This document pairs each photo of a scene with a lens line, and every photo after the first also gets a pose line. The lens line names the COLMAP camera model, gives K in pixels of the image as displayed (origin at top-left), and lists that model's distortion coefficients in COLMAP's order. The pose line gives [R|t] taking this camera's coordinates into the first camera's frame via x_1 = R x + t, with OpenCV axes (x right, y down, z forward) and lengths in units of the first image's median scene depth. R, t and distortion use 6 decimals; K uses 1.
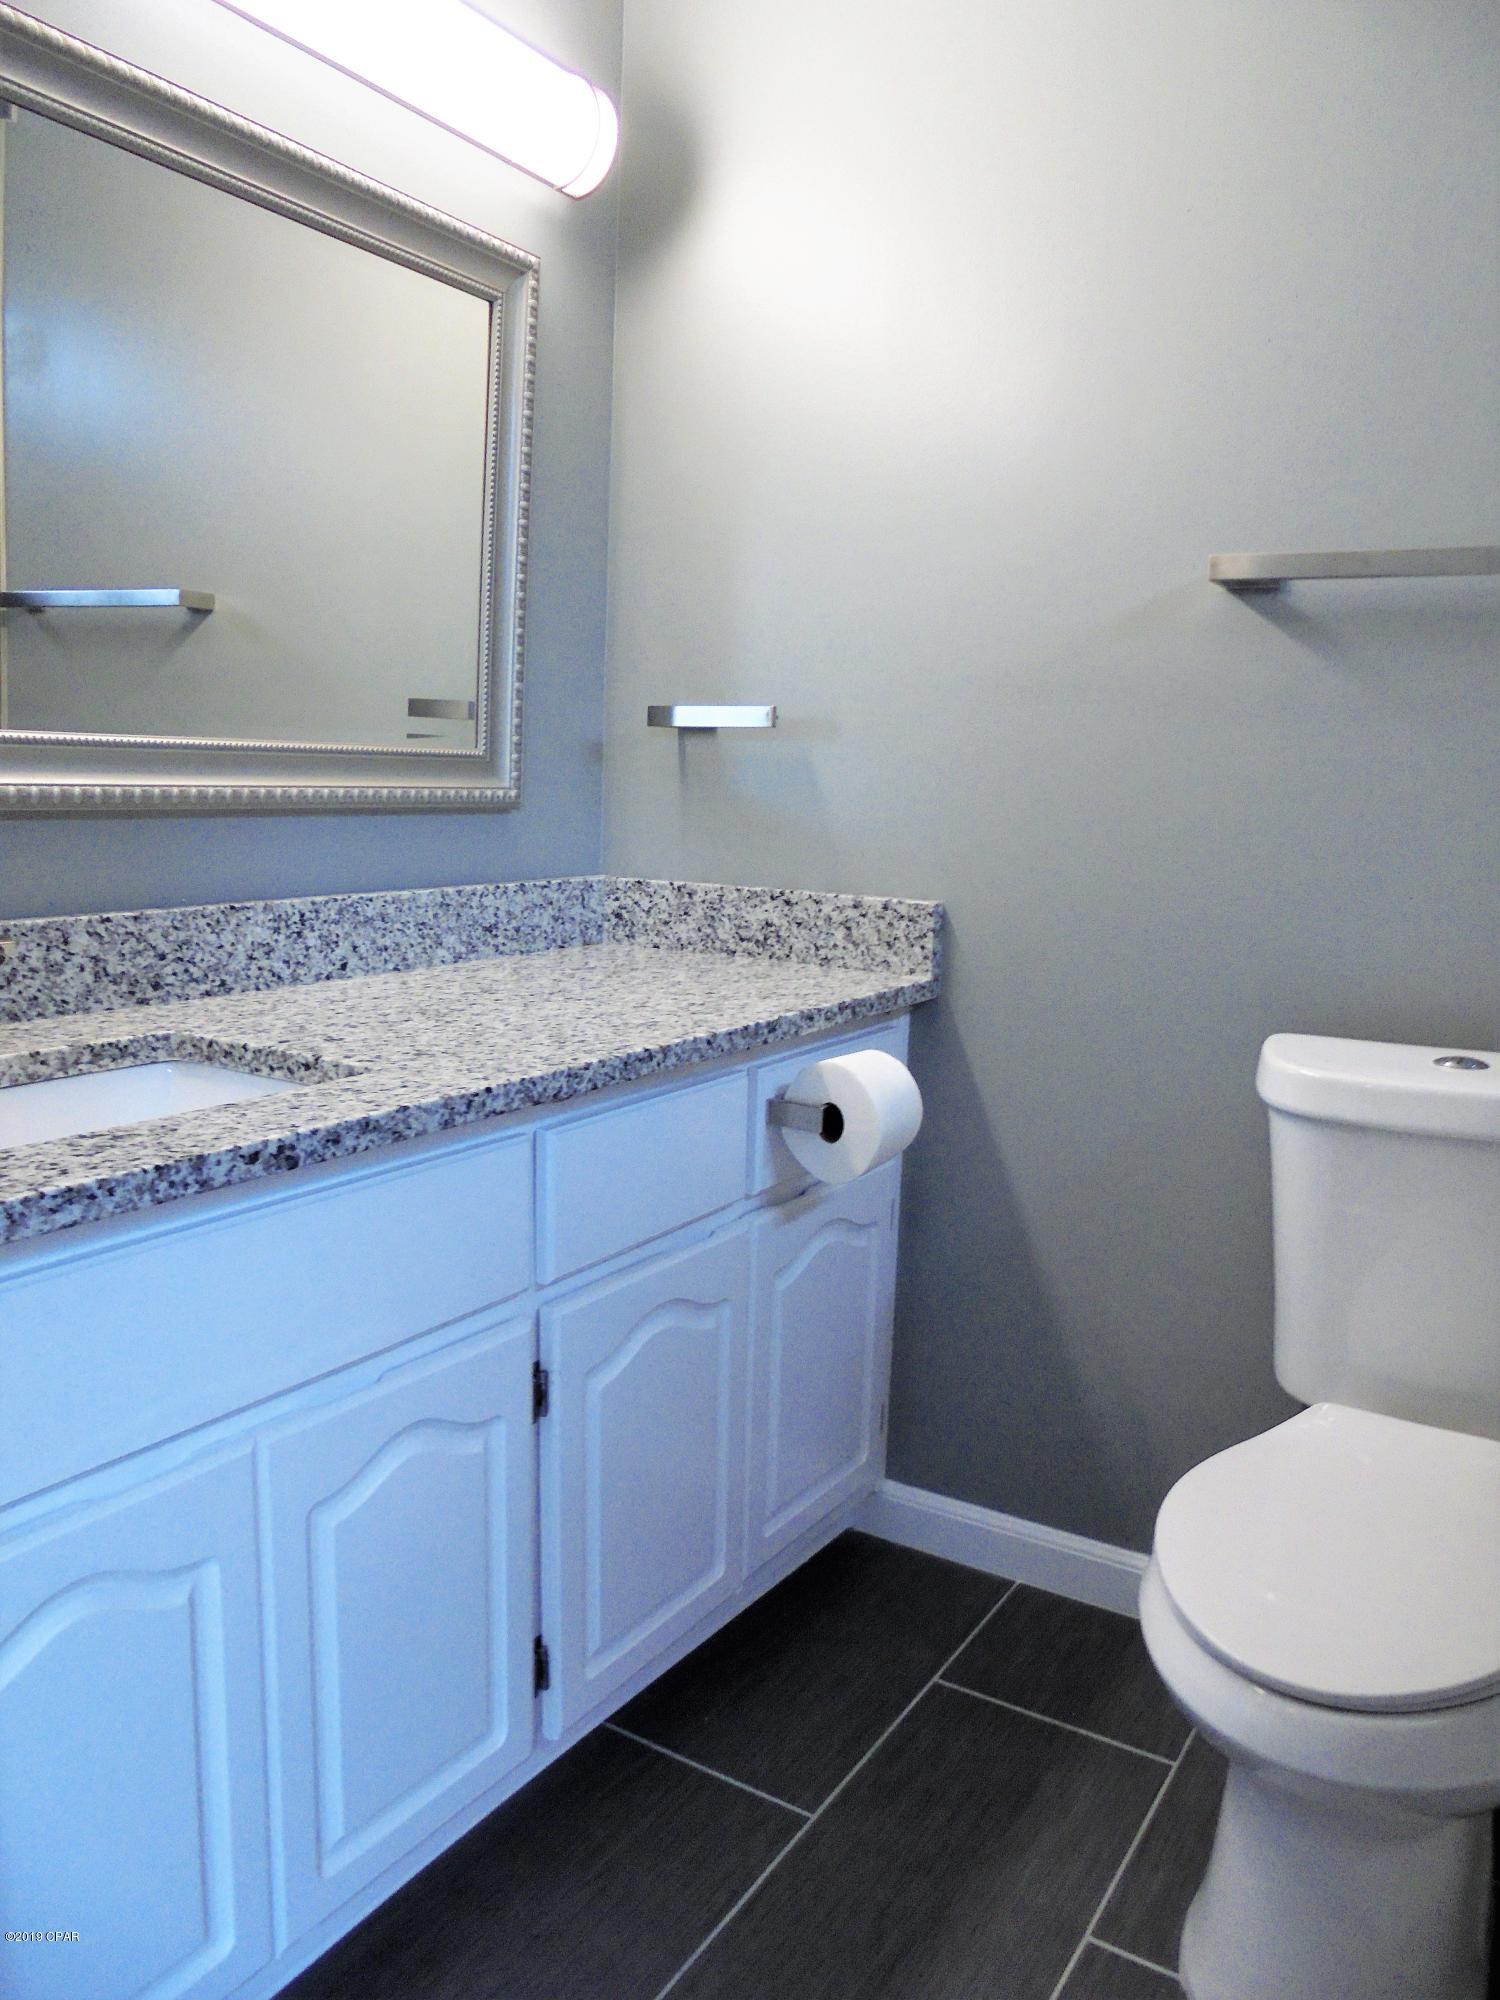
lens RADIAL K [[1548.0, 0, 752.5], [0, 1548.0, 994.2], [0, 0, 1]] dist [-0.127644, 0.103249]
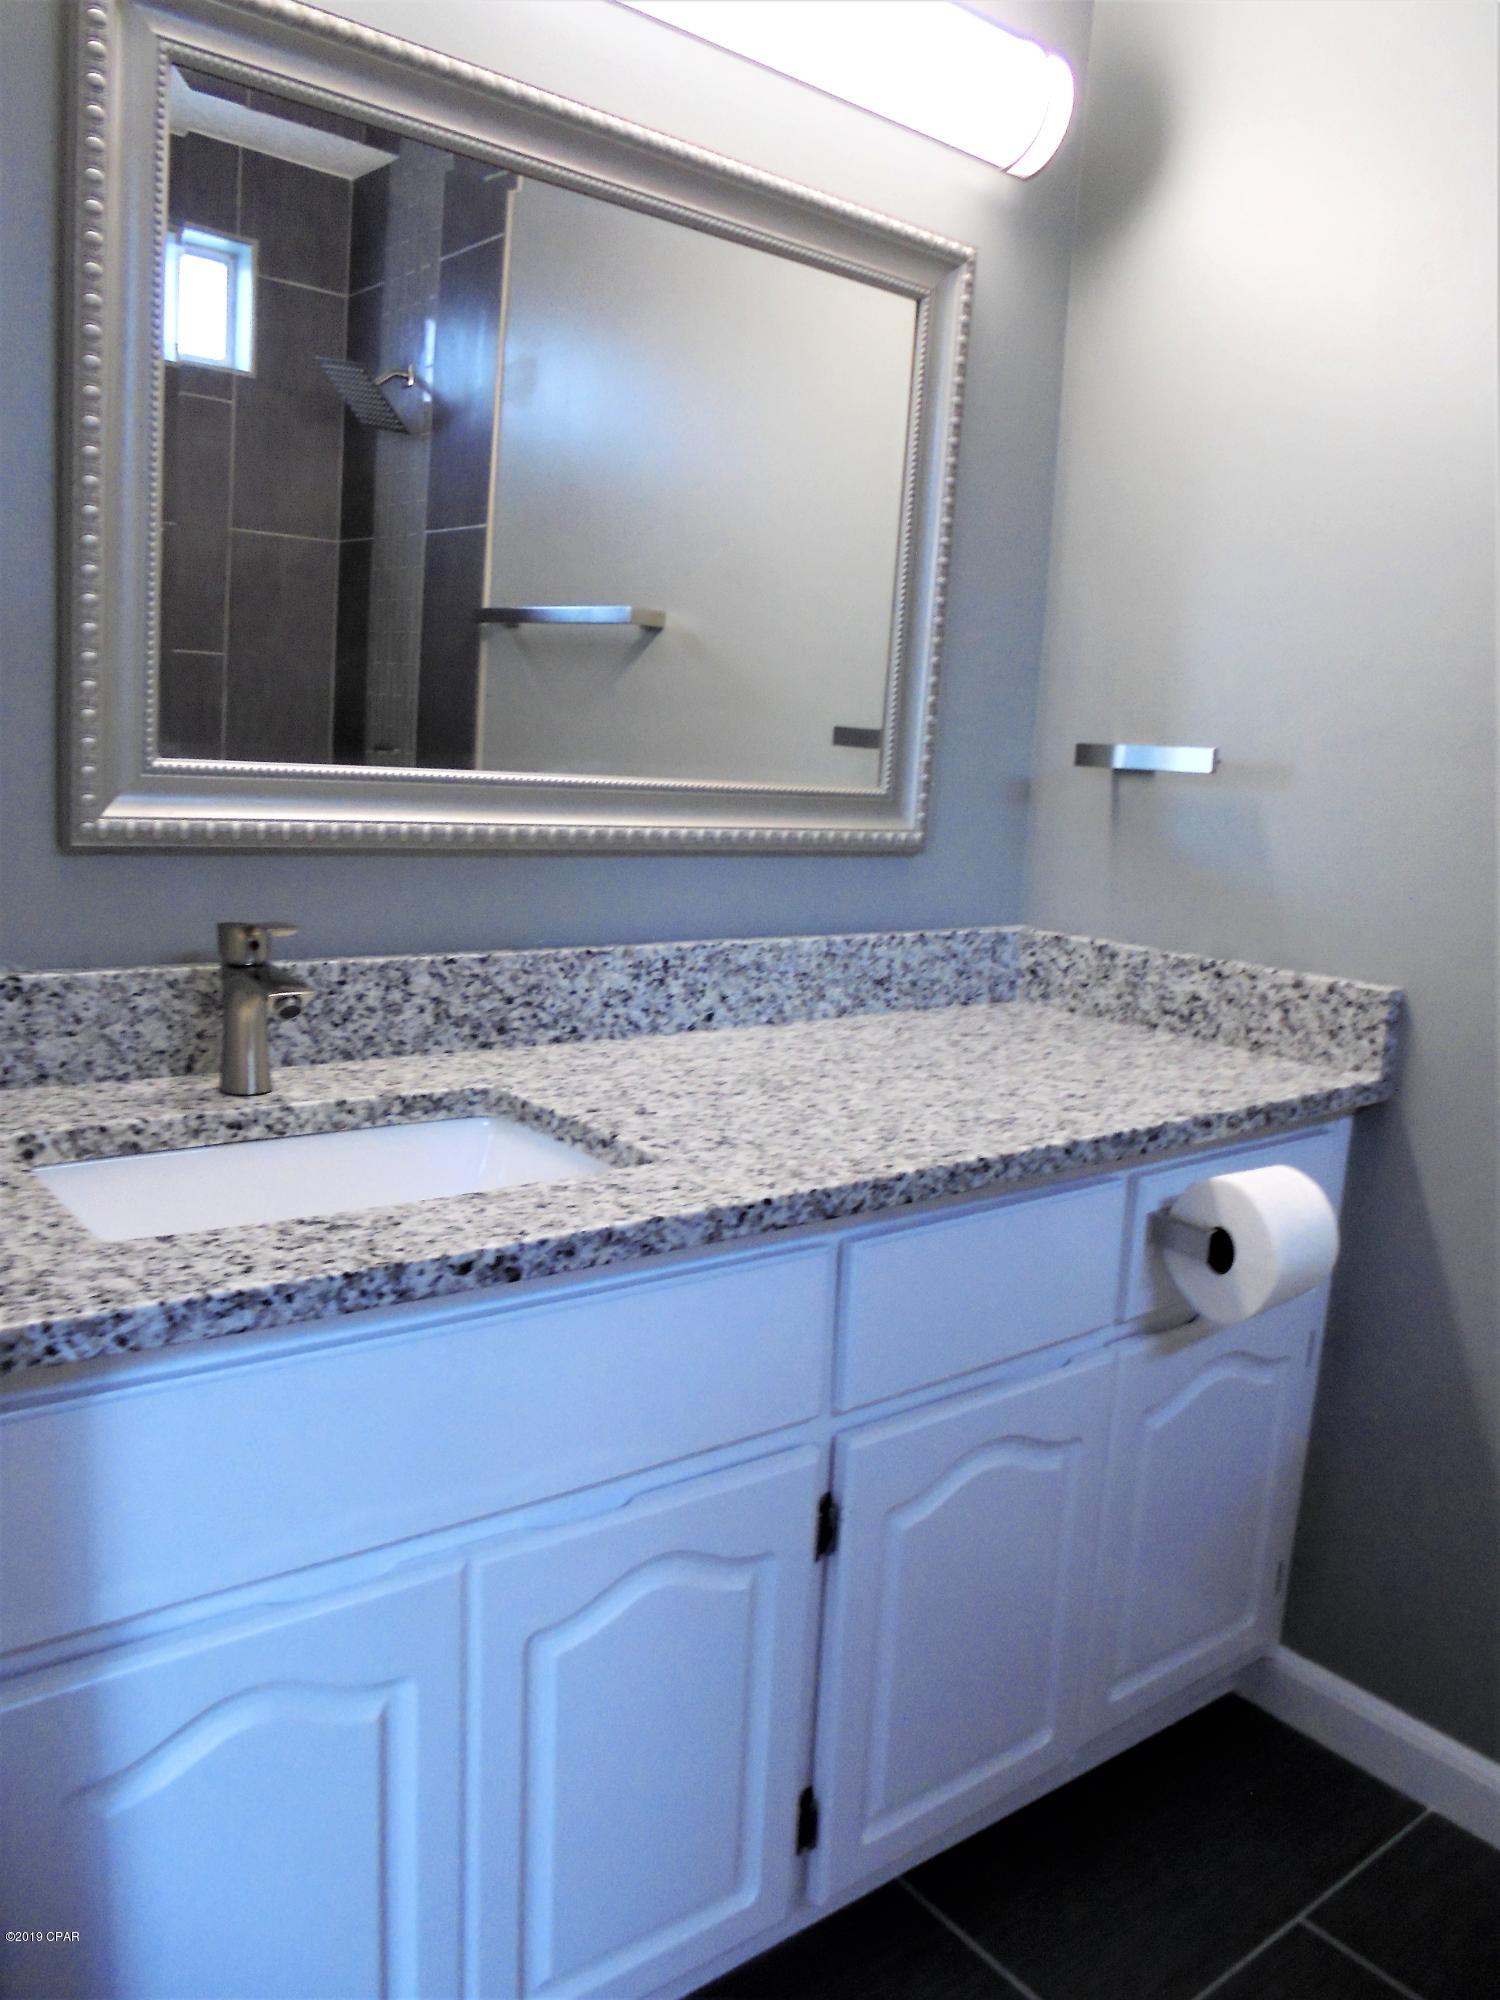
lens RADIAL K [[1548.0, 0, 729.3], [0, 1548.0, 1003.4], [0, 0, 1]] dist [-0.127644, 0.103249]
pose [[0.937164, 0.074026, -0.340946, 0.072337], [-0.072563, 0.997218, 0.017059, -0.046091], [0.341260, 0.008753, 0.939928, 0.117356]]
